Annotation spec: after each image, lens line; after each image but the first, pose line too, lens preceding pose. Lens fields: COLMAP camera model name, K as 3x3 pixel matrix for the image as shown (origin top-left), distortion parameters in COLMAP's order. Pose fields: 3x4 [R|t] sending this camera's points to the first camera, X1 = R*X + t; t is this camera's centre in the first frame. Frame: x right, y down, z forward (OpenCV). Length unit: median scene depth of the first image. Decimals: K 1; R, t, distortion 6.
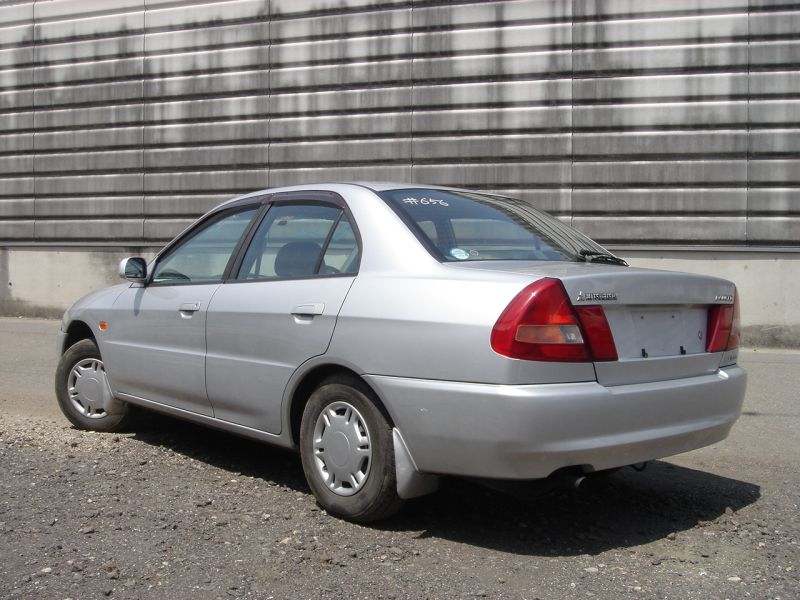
lens RADIAL K [[871.9, 0, 400.0], [0, 871.9, 300.0], [0, 0, 1]] dist [-0.107751, 0.023421]
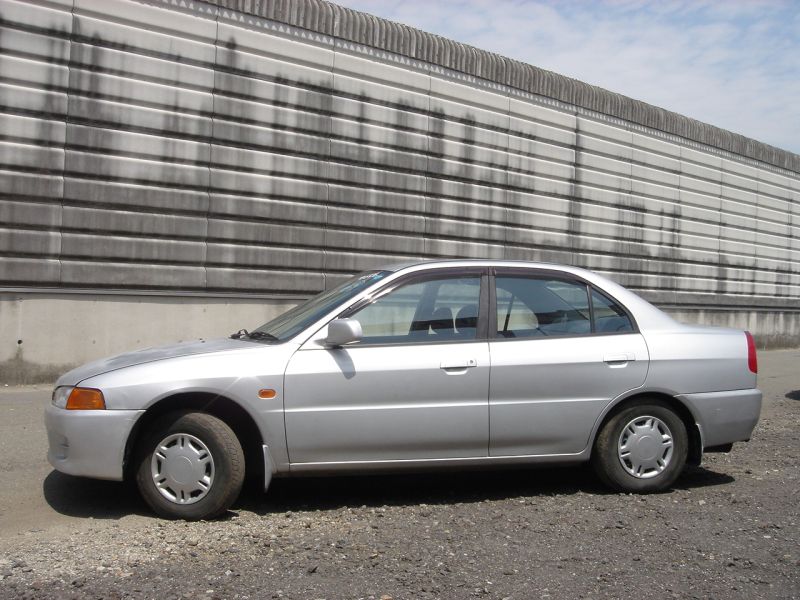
lens RADIAL K [[871.9, 0, 400.0], [0, 871.9, 300.0], [0, 0, 1]] dist [-0.107751, 0.023421]
pose [[0.495913, 0.004204, 0.868362, -0.477101], [0.027524, 0.999410, -0.020557, -0.020504], [-0.867936, 0.034095, 0.495504, 0.184928]]
